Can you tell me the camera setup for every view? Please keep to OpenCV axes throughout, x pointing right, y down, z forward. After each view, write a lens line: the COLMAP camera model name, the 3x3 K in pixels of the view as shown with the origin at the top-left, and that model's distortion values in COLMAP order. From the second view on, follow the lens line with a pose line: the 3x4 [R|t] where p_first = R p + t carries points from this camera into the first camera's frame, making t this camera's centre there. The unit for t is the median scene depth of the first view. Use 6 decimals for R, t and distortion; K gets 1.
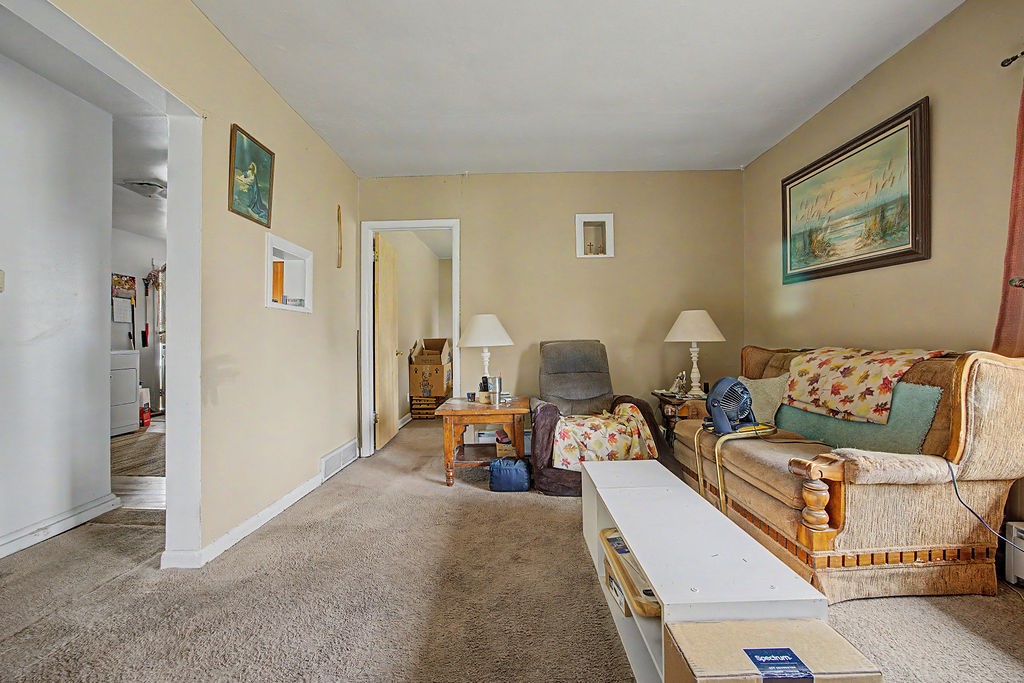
lens RADIAL K [[402.7, 0, 512.0], [0, 402.7, 341.5], [0, 0, 1]] dist [-0.029914, 0.008329]
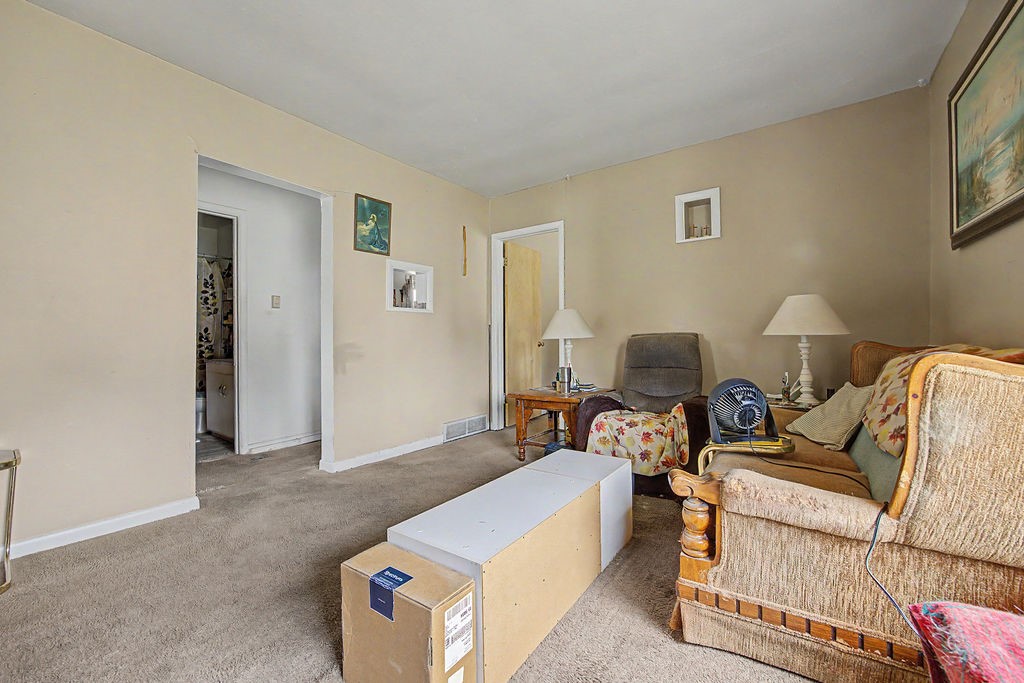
lens RADIAL K [[407.8, 0, 512.6], [0, 407.8, 336.9], [0, 0, 1]] dist [-0.032652, 0.012547]
pose [[0.824336, 0.005042, -0.566079, 0.526611], [-0.000006, 0.999960, 0.008898, -0.003949], [0.566101, -0.007332, 0.824303, 0.033501]]
